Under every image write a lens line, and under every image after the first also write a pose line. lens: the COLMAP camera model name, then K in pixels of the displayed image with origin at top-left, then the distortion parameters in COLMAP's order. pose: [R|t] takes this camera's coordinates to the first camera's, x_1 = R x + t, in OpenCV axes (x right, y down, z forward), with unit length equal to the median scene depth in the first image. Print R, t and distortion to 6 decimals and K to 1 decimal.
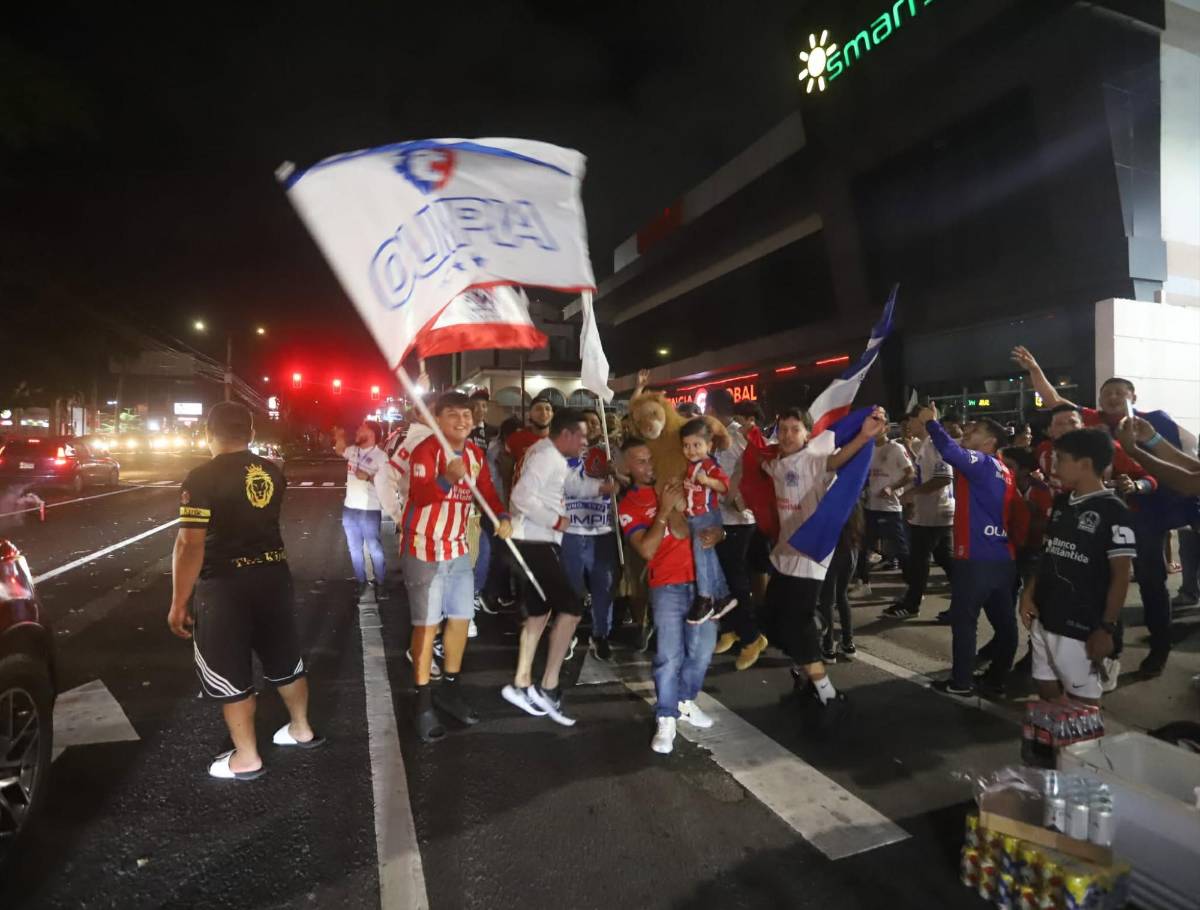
lens RADIAL K [[664.0, 0, 603.9], [0, 664.0, 452.6], [0, 0, 1]] dist [-0.061690, 0.025572]
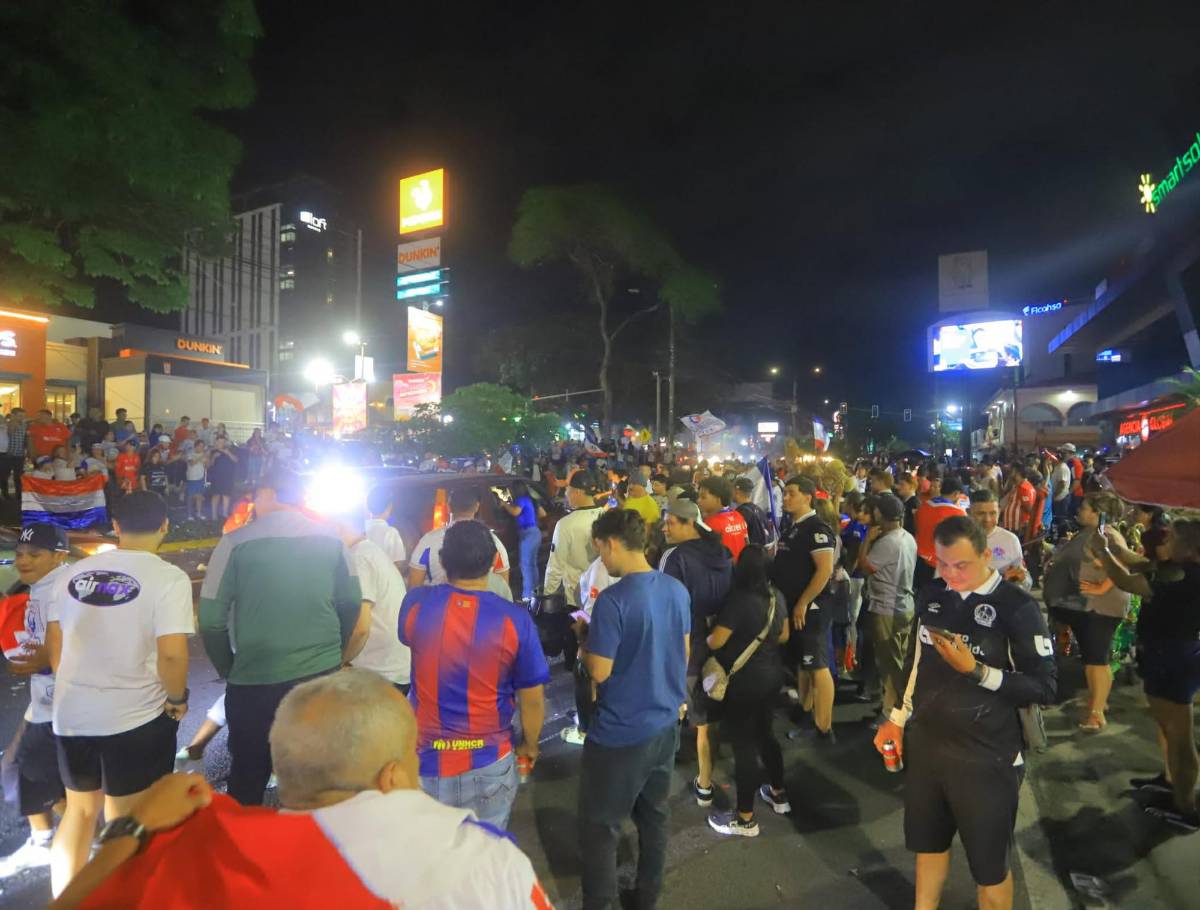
lens RADIAL K [[664.0, 0, 603.9], [0, 664.0, 452.6], [0, 0, 1]] dist [-0.061690, 0.025572]
pose [[0.687067, -0.007291, -0.726558, 0.518822], [-0.002684, 0.999917, -0.012572, -0.021896], [0.726589, 0.010587, 0.686990, -0.791461]]
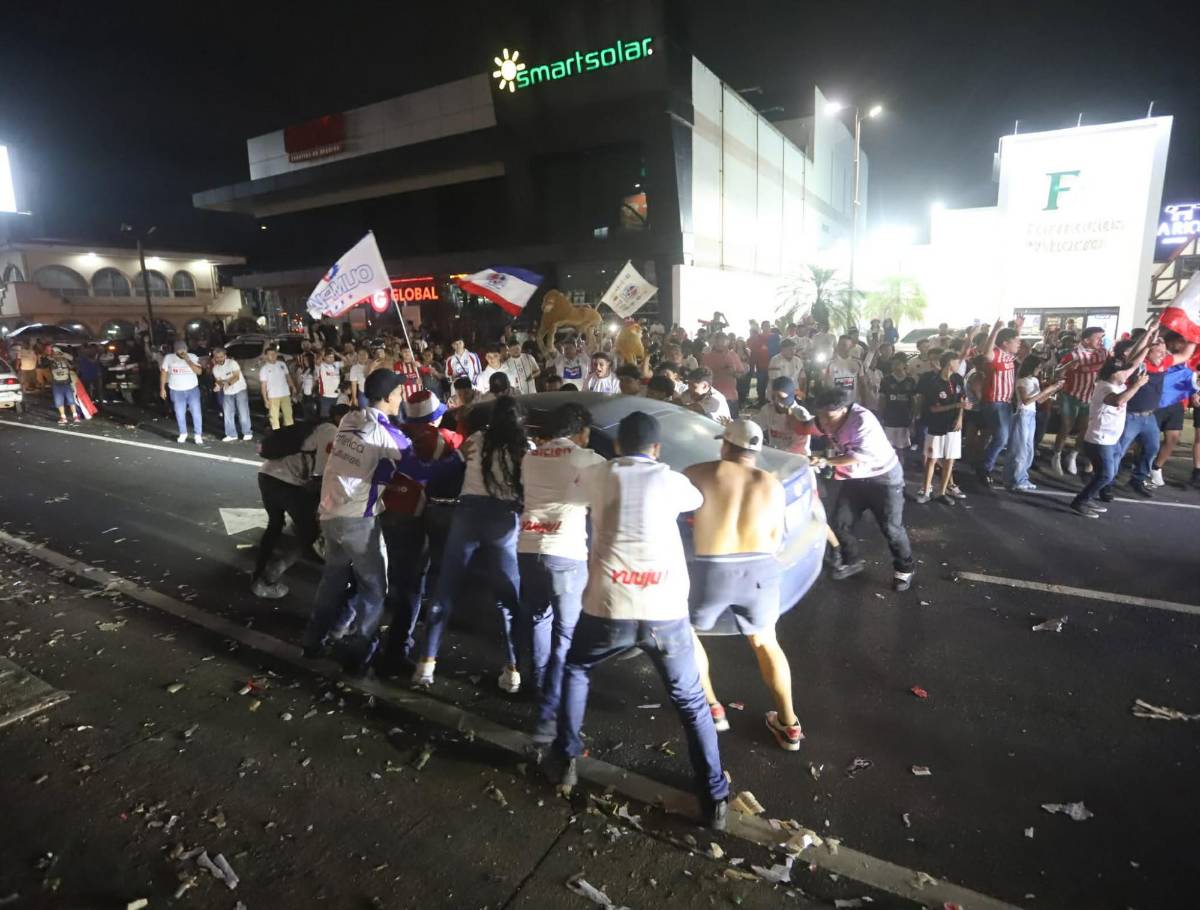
lens RADIAL K [[664.0, 0, 603.9], [0, 664.0, 452.6], [0, 0, 1]] dist [-0.061690, 0.025572]
pose [[0.772607, -0.133153, 0.620765, -0.527464], [0.016759, 0.981697, 0.189713, -0.030990], [-0.634664, -0.136170, 0.760697, -0.366729]]
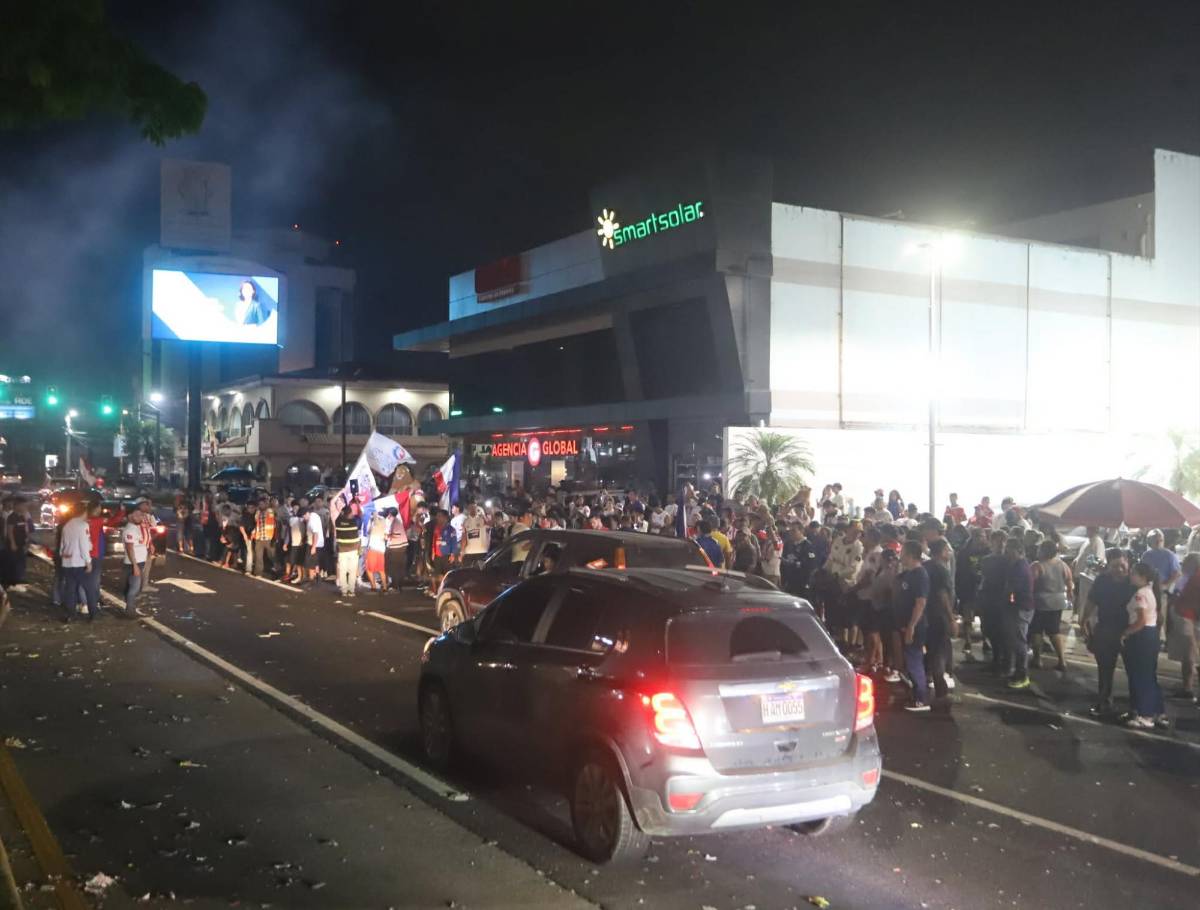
lens RADIAL K [[1227.8, 0, 600.0], [0, 1227.8, 455.0], [0, 0, 1]] dist [0.000161, 0.011777]
pose [[0.985843, 0.012347, 0.167215, -0.135832], [-0.009391, 0.999786, -0.018458, -0.052121], [-0.167407, 0.016626, 0.985748, -1.647574]]
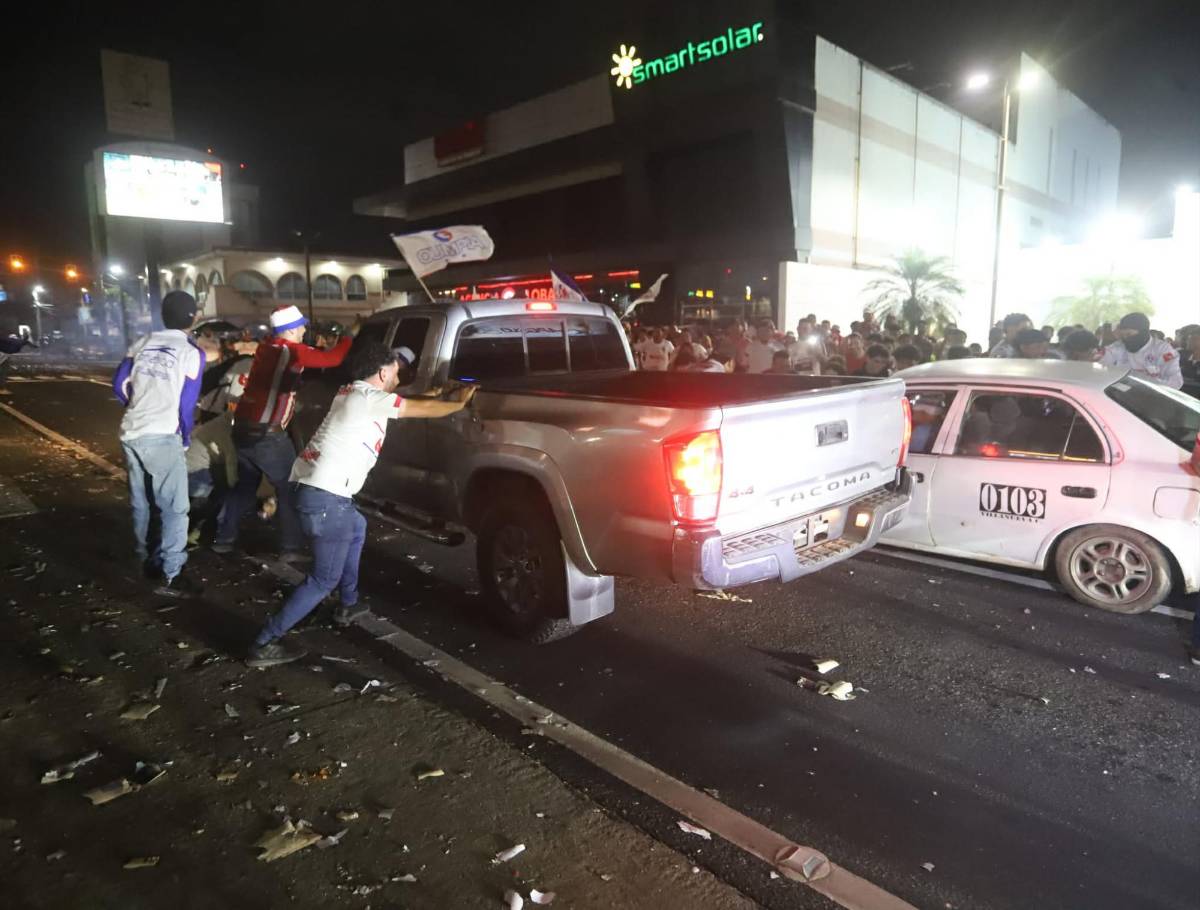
lens RADIAL K [[760.6, 0, 600.3], [0, 760.6, 460.0], [0, 0, 1]] dist [-0.069717, 0.040733]
pose [[0.919913, -0.060164, 0.387479, -0.411976], [-0.000352, 0.988032, 0.154247, 0.000948], [-0.392121, -0.142031, 0.908883, -0.596376]]
